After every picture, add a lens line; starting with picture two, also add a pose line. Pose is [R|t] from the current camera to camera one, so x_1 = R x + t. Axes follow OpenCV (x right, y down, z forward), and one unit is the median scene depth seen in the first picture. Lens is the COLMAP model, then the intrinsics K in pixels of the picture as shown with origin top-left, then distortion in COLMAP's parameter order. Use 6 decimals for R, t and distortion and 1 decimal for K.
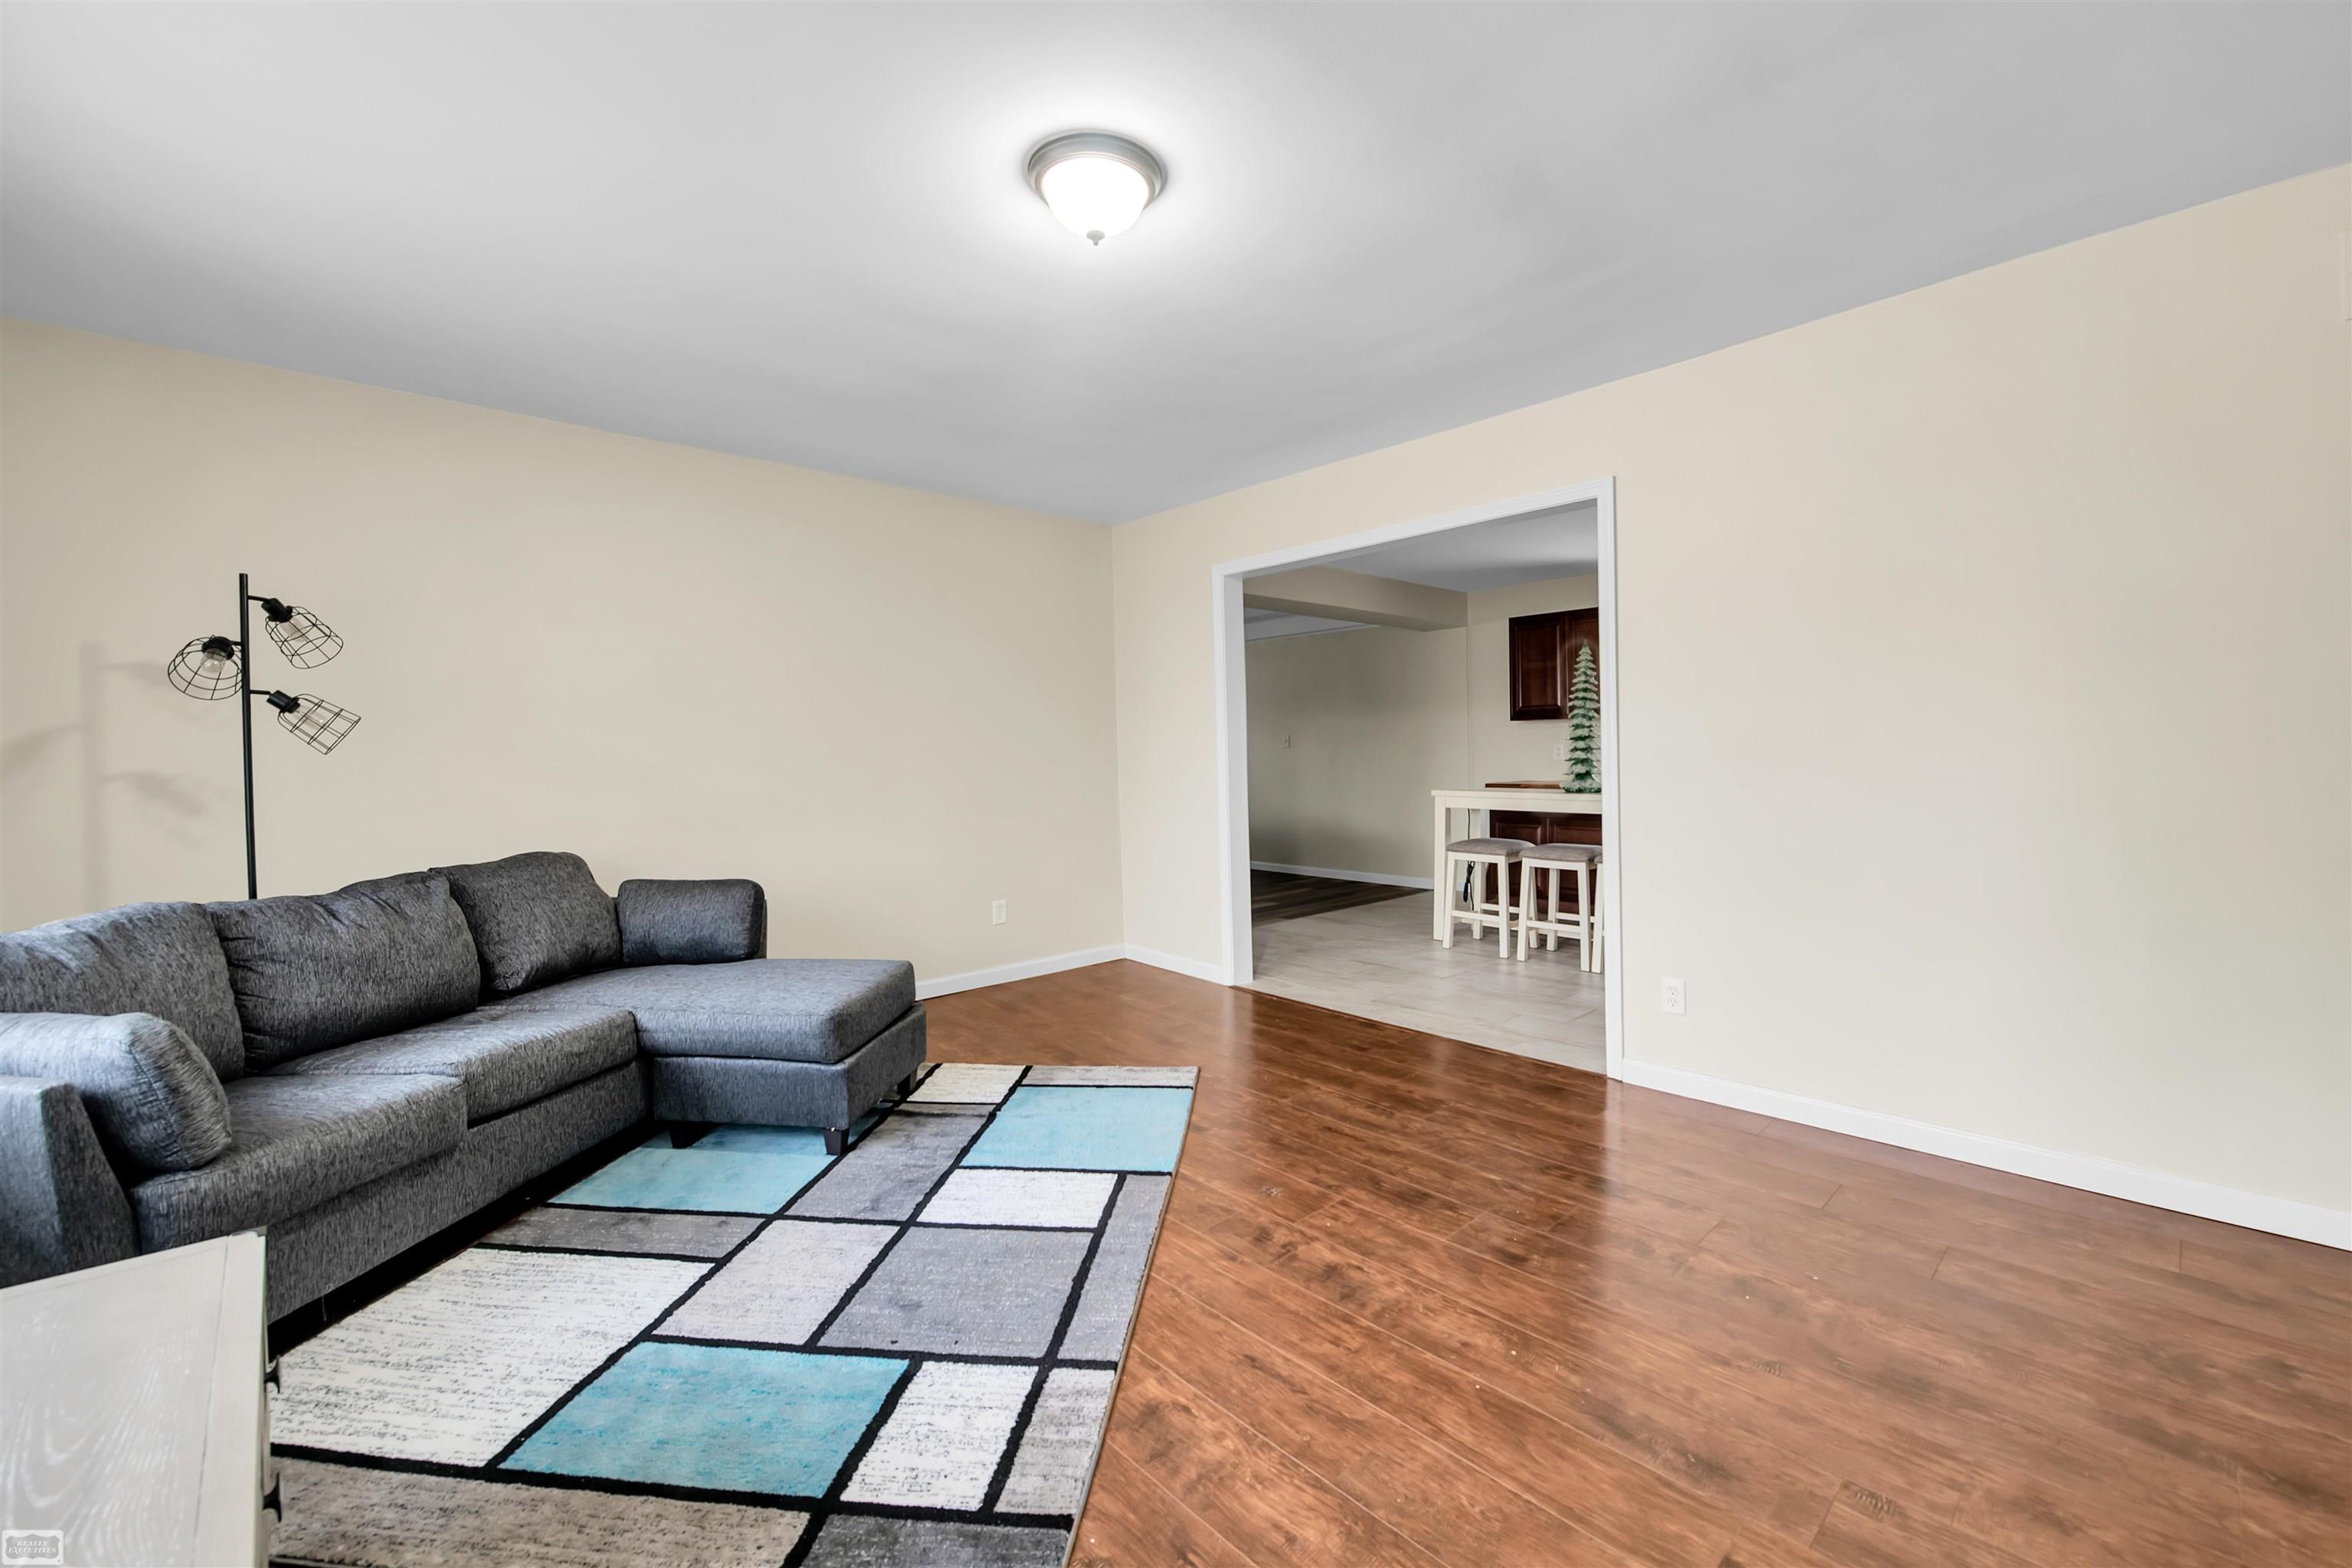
lens RADIAL K [[971.8, 0, 1189.0], [0, 971.8, 757.0], [0, 0, 1]] dist [-0.000956, -0.000165]
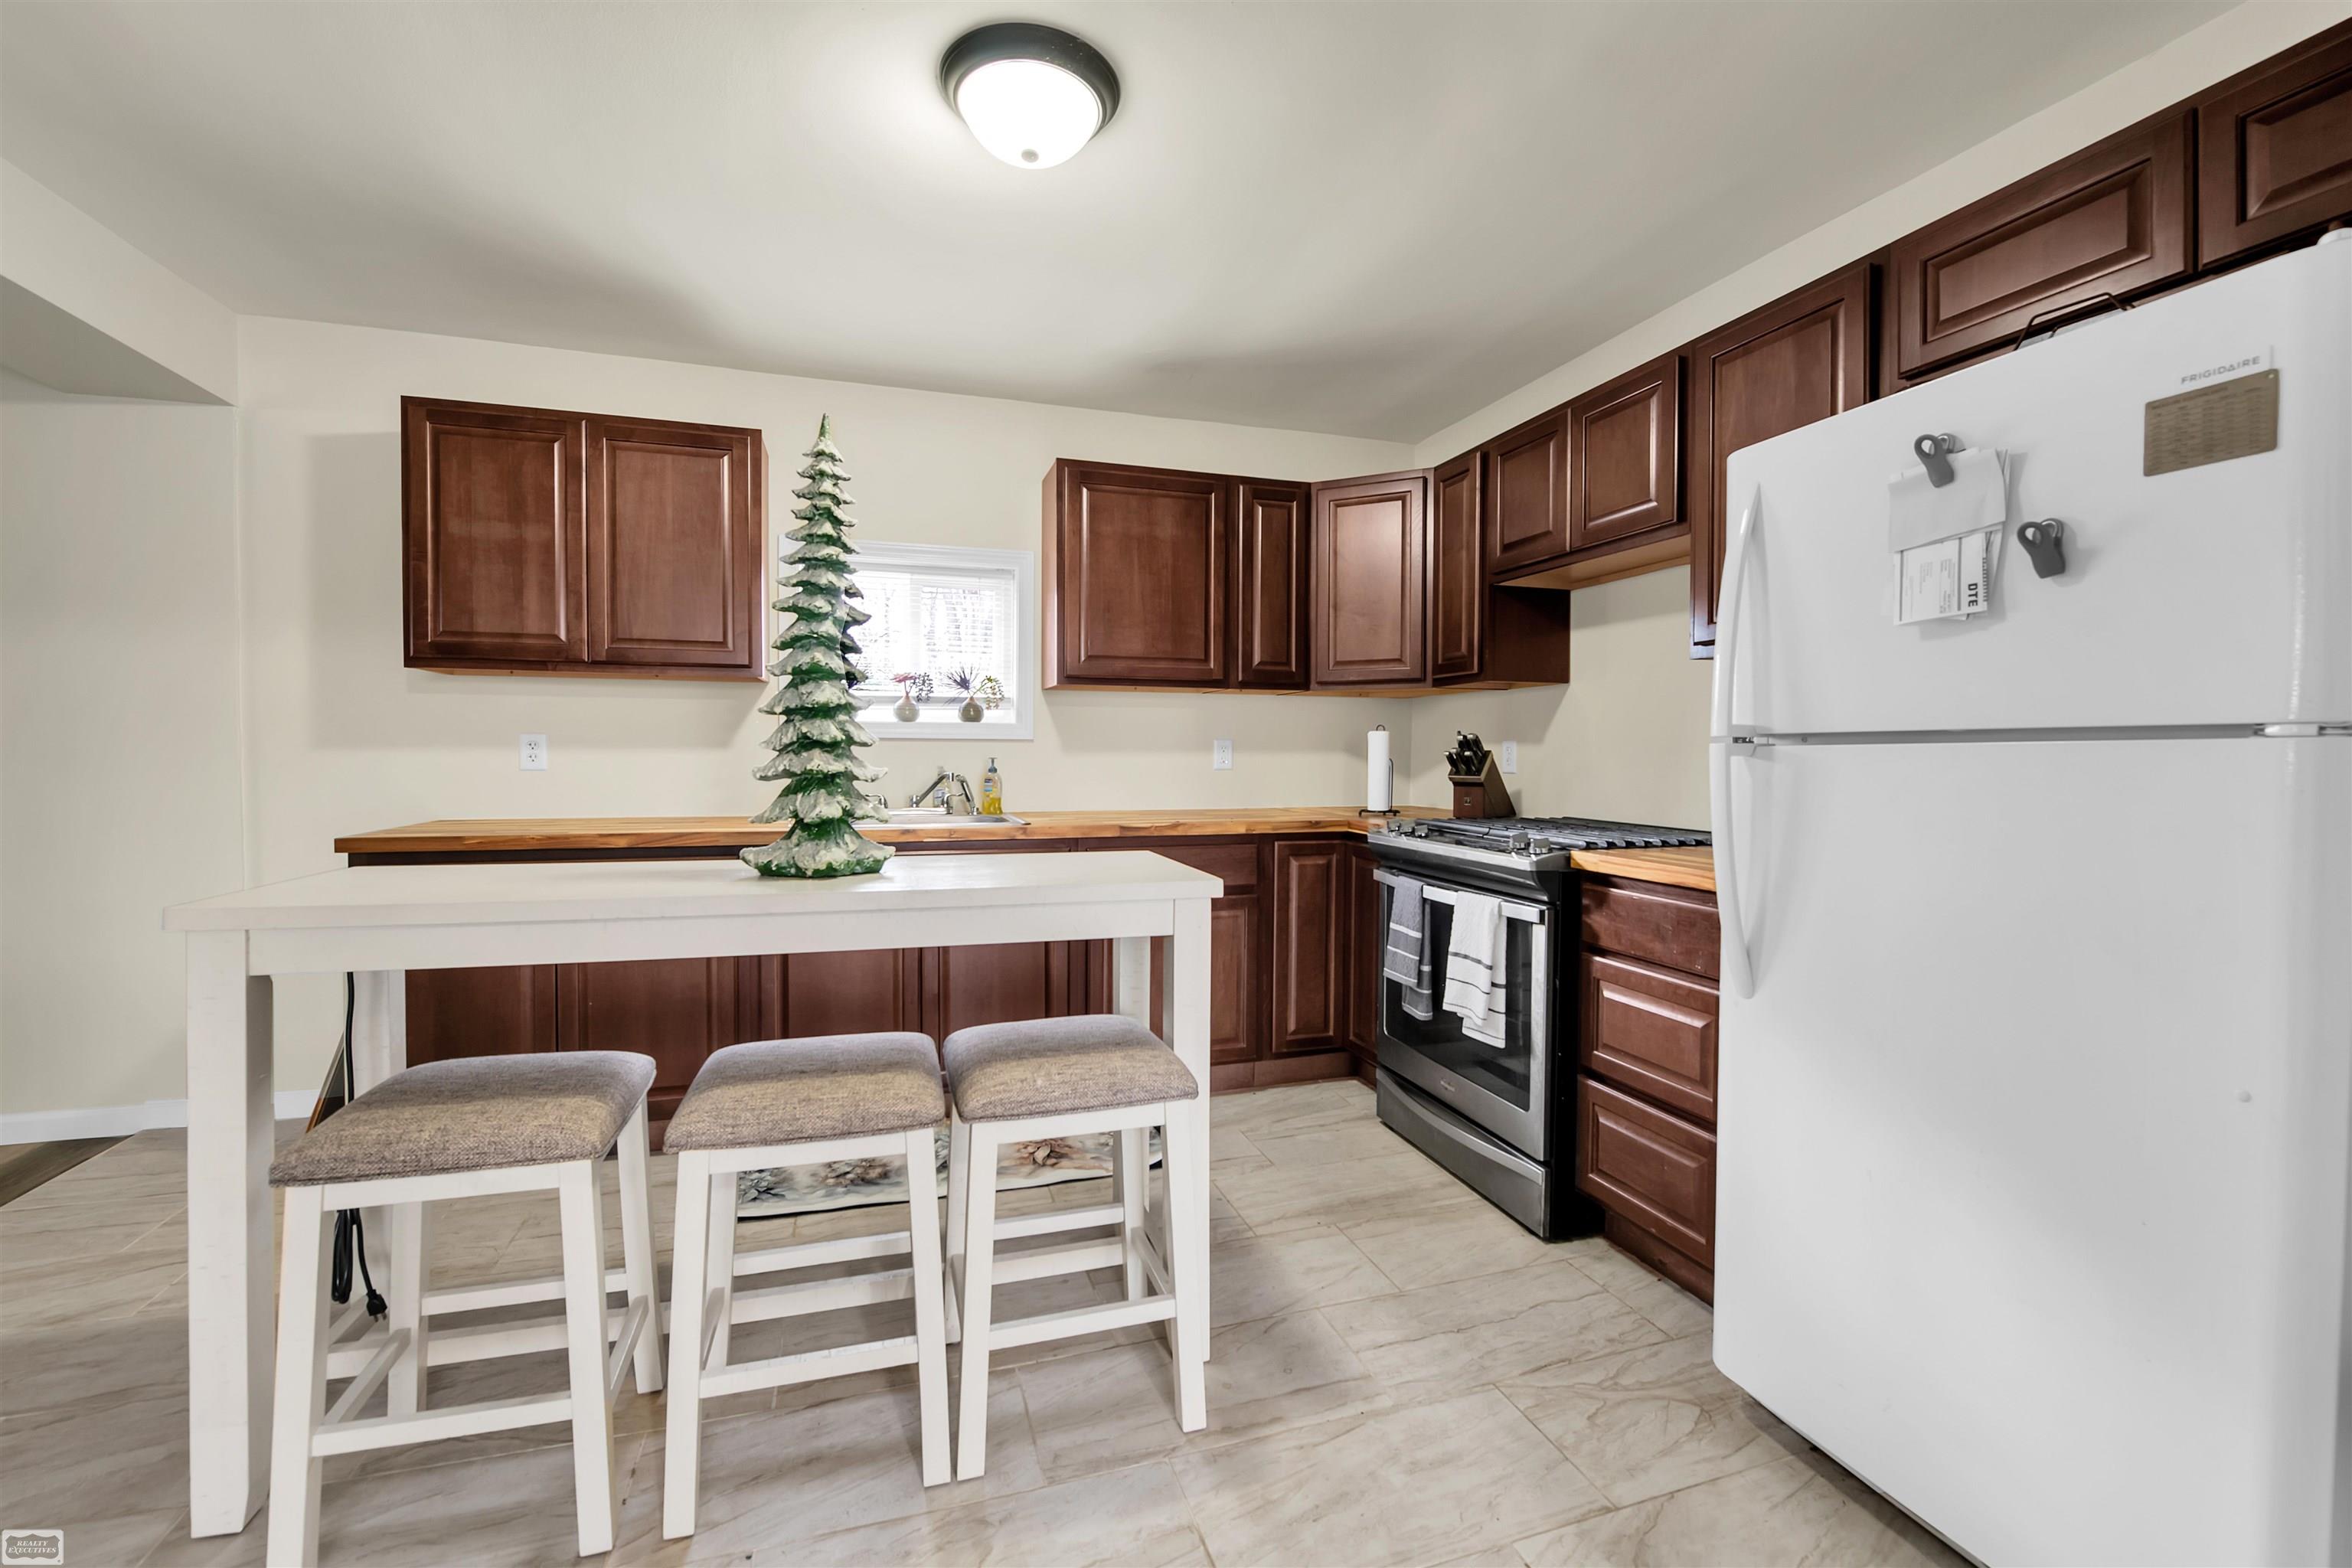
lens RADIAL K [[971.8, 0, 1189.0], [0, 971.8, 757.0], [0, 0, 1]] dist [-0.000956, -0.000165]
pose [[0.418264, 0.013266, 0.908229, 0.145137], [-0.005333, 0.999912, -0.012149, -0.000556], [-0.908310, 0.000238, 0.418298, 0.695639]]
